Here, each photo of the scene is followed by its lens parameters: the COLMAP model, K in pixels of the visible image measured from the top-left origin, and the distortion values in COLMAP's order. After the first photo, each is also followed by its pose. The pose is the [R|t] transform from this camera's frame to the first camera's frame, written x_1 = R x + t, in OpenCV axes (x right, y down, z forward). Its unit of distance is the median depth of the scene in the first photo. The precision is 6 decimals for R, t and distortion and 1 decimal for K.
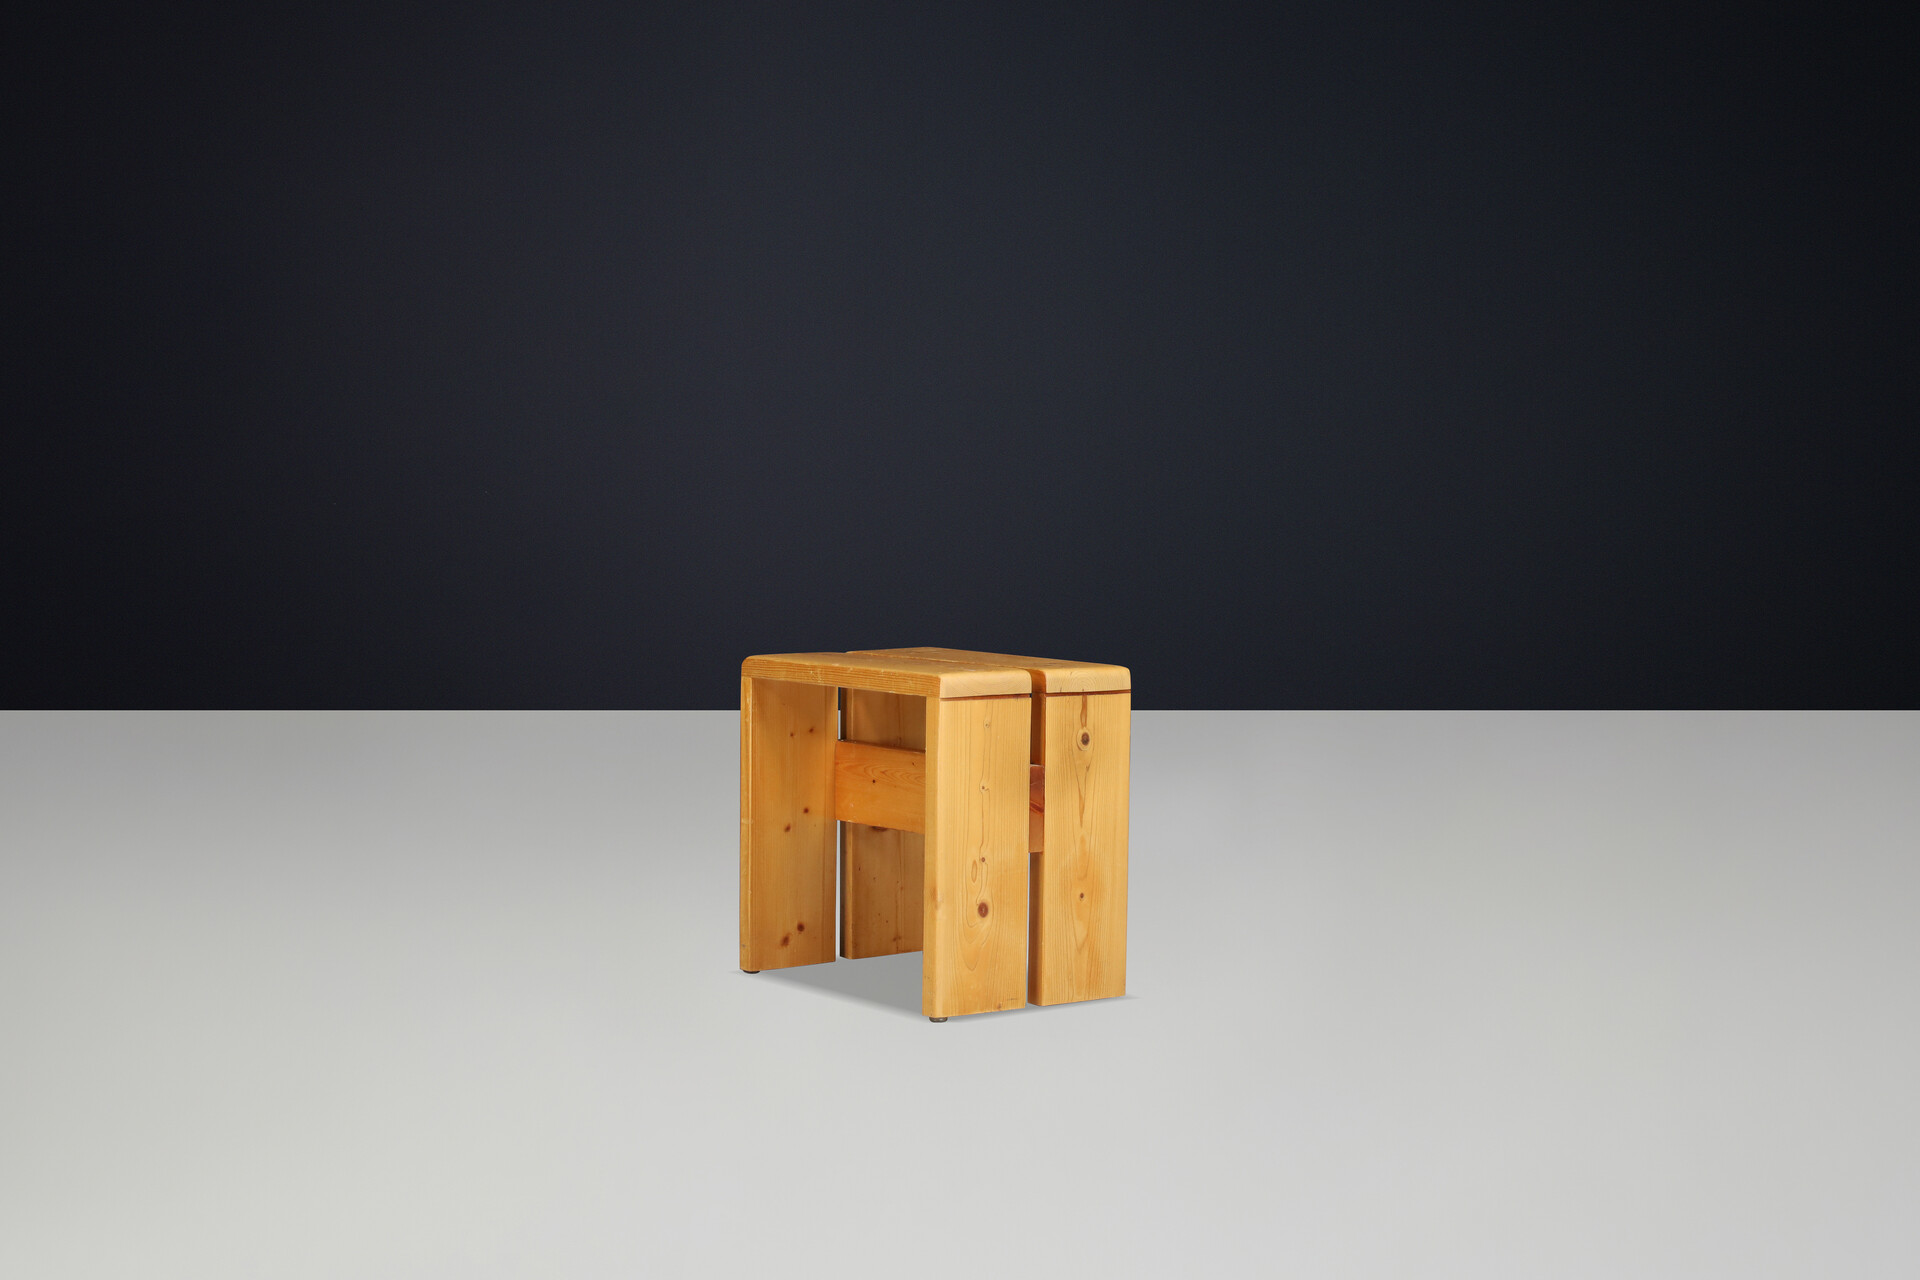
lens RADIAL K [[2877.3, 0, 959.3], [0, 2877.3, 638.6], [0, 0, 1]] dist [-0.023437, 0.000000]
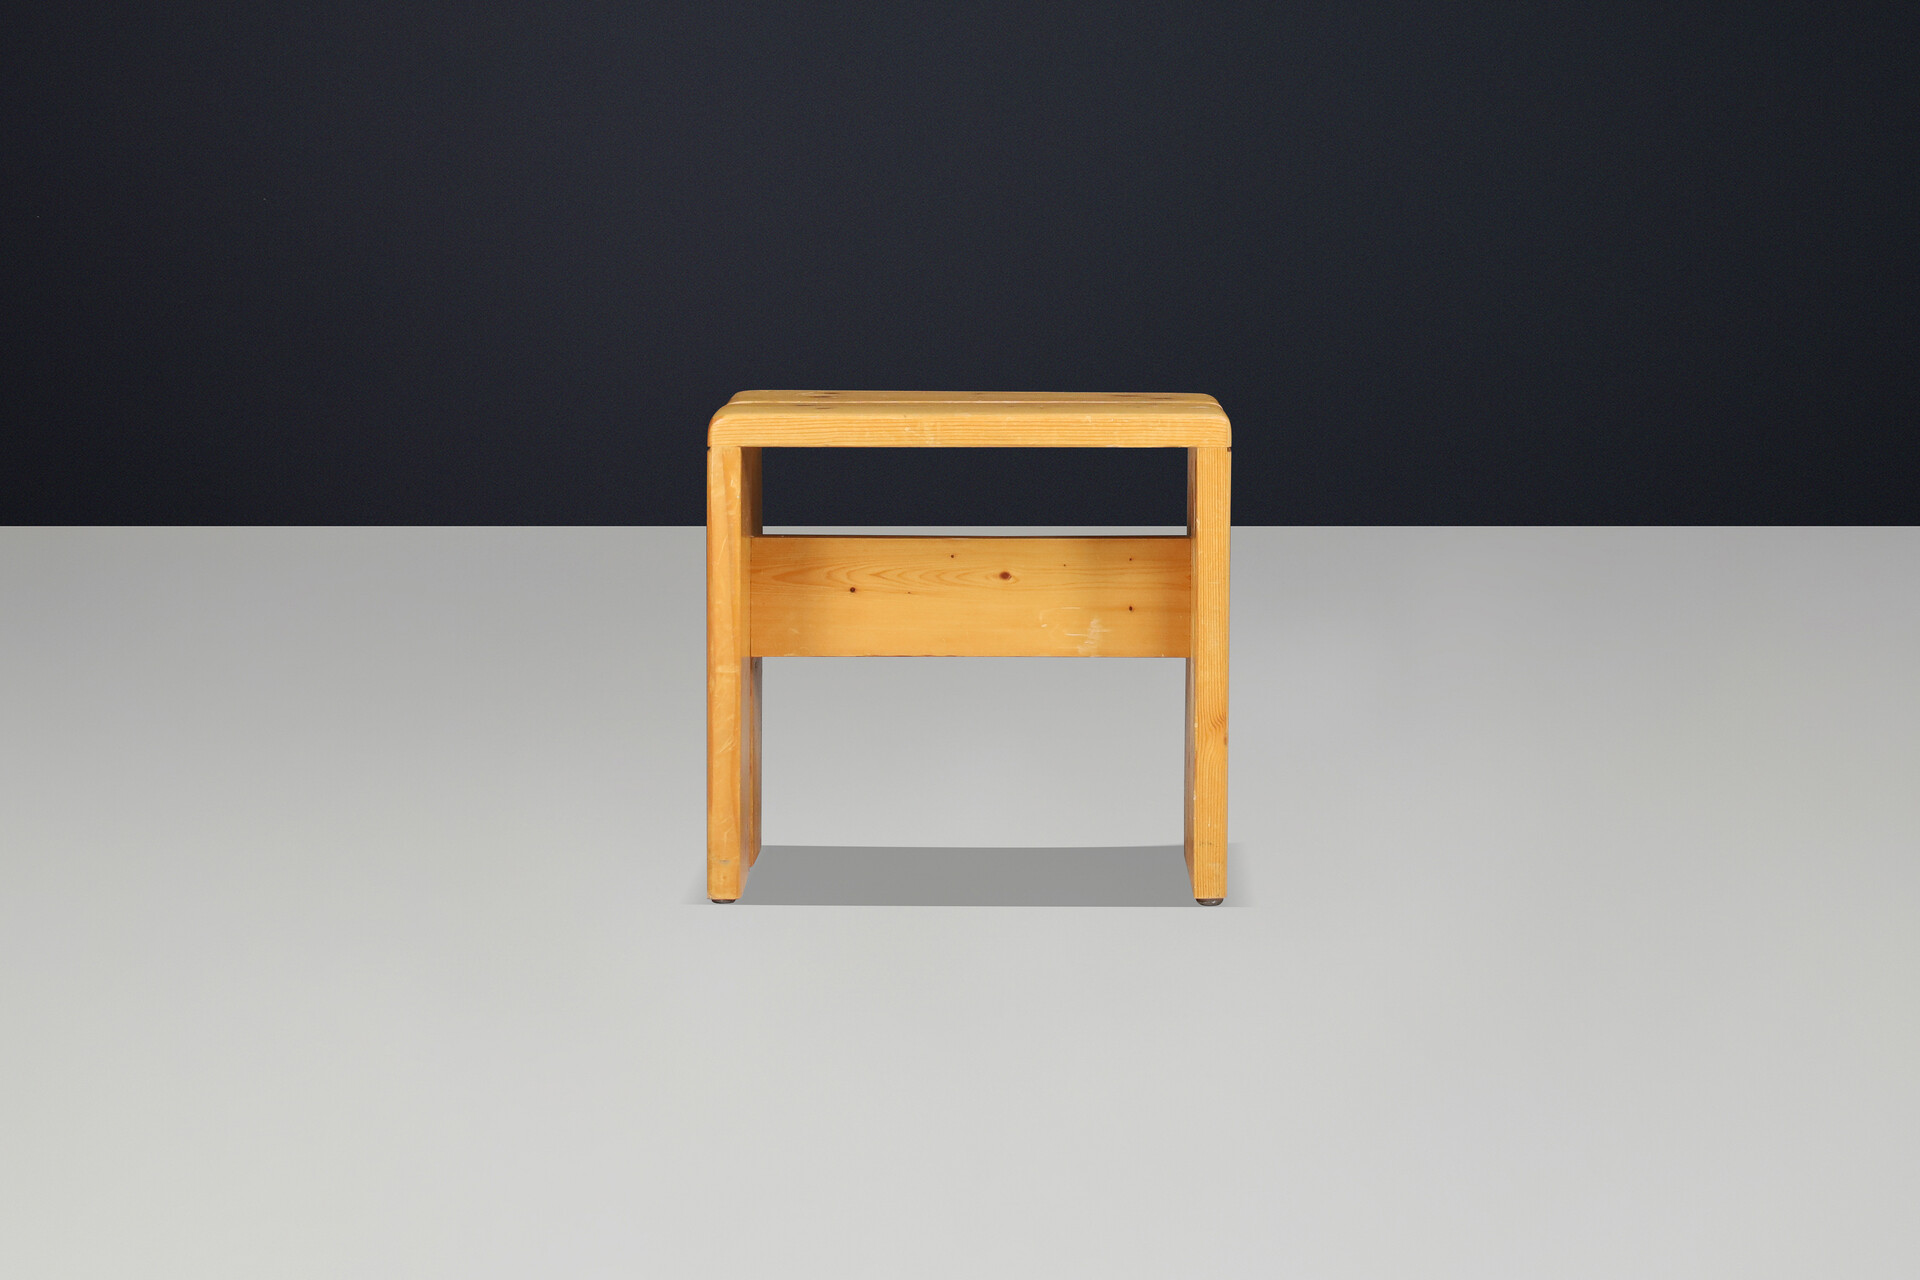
lens RADIAL K [[2877.3, 0, 959.9], [0, 2877.3, 640.0], [0, 0, 1]] dist [-0.023437, 0.000000]
pose [[0.999931, 0.001168, 0.011698, -0.025554], [-0.001921, 0.997910, 0.064584, 0.008494], [-0.011598, -0.064602, 0.997844, 0.333577]]
